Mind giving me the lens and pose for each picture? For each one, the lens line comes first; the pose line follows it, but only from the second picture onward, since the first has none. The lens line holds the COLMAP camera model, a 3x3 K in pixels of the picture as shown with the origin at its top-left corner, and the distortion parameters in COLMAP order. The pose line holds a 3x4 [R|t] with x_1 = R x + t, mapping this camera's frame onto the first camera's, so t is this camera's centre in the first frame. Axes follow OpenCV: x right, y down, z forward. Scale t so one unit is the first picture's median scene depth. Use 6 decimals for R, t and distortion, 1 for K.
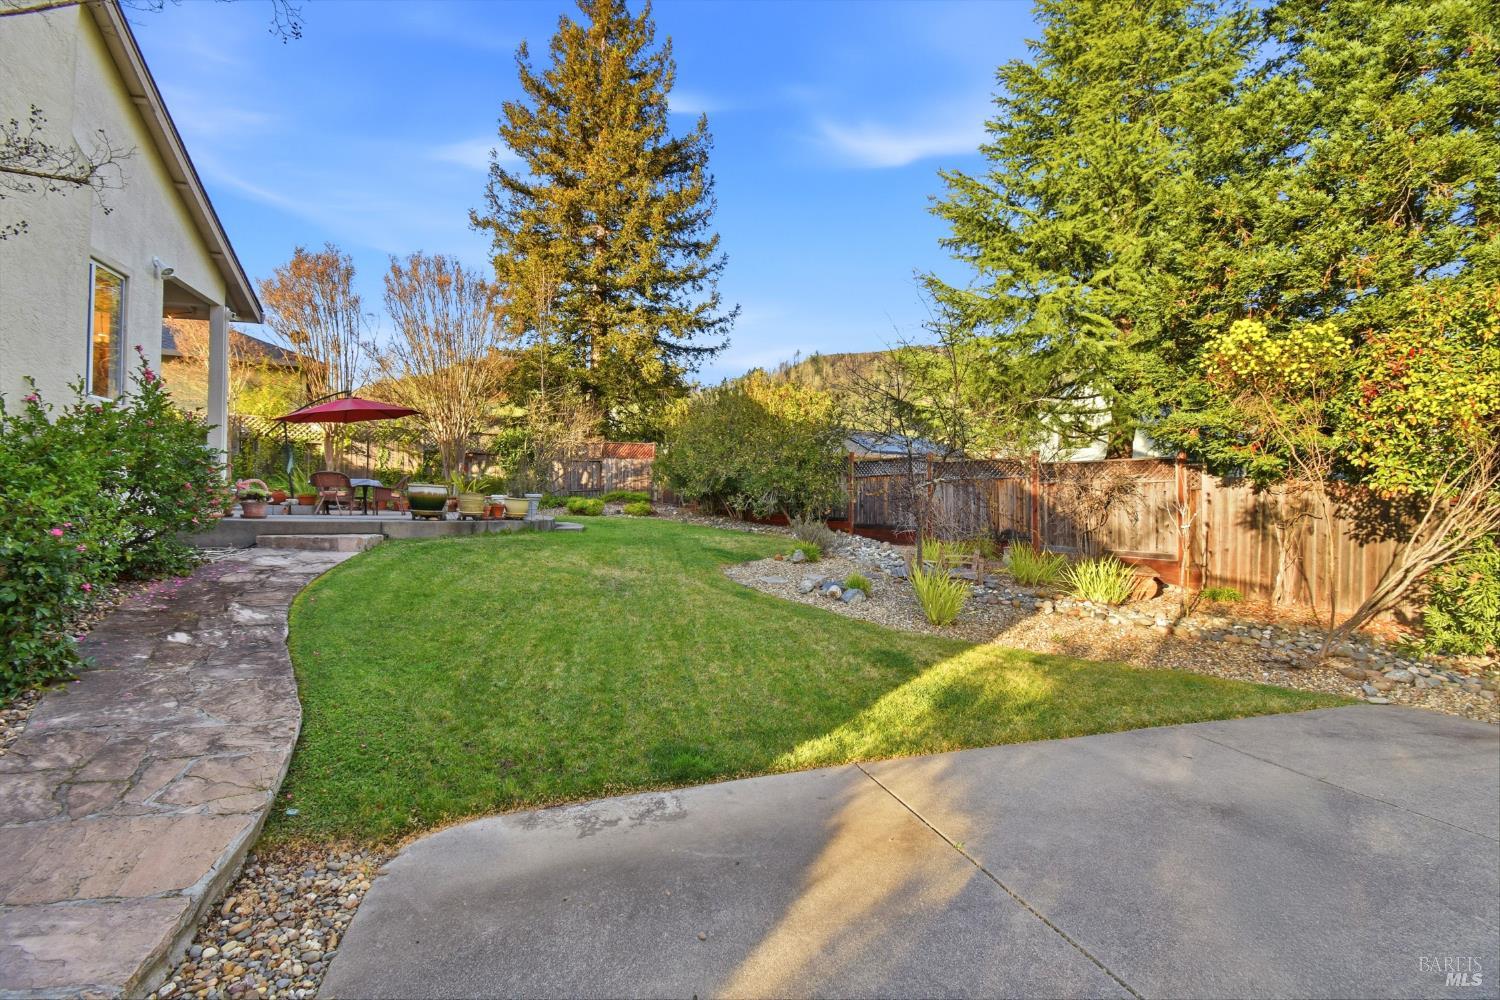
lens RADIAL K [[663.8, 0, 747.4], [0, 663.8, 493.8], [0, 0, 1]] dist [-0.000474, -0.015105]
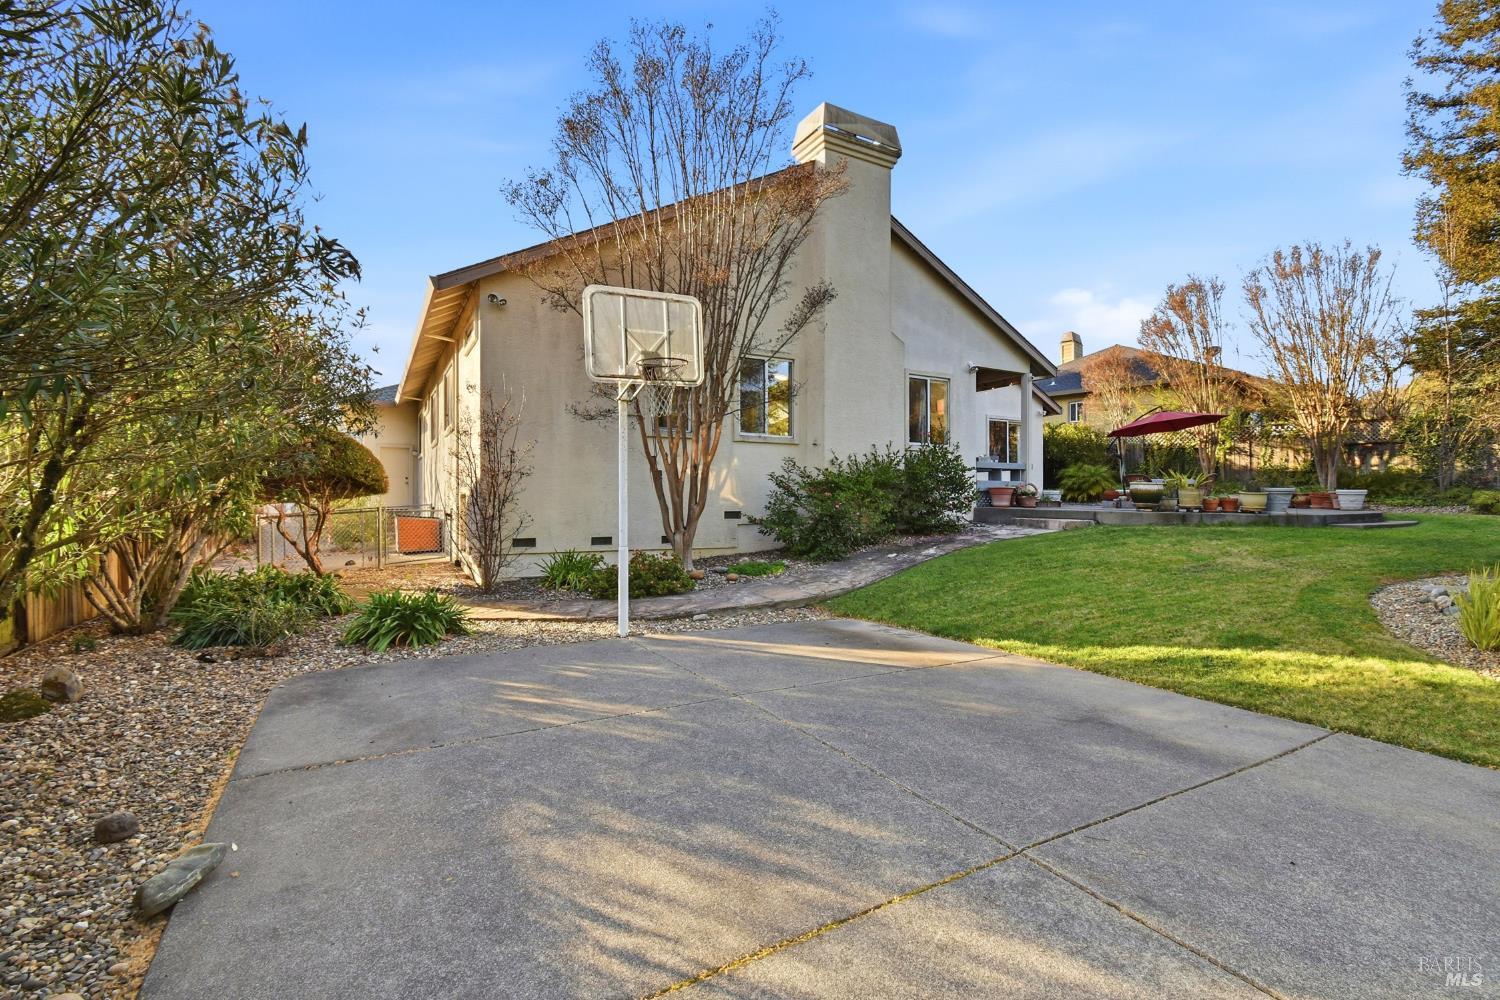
lens RADIAL K [[663.8, 0, 747.4], [0, 663.8, 493.8], [0, 0, 1]] dist [-0.000474, -0.015105]
pose [[0.210349, -0.016566, -0.977486, 0.274243], [0.013566, 0.999810, -0.014025, 0.007147], [0.977532, -0.010310, 0.210534, 0.009669]]
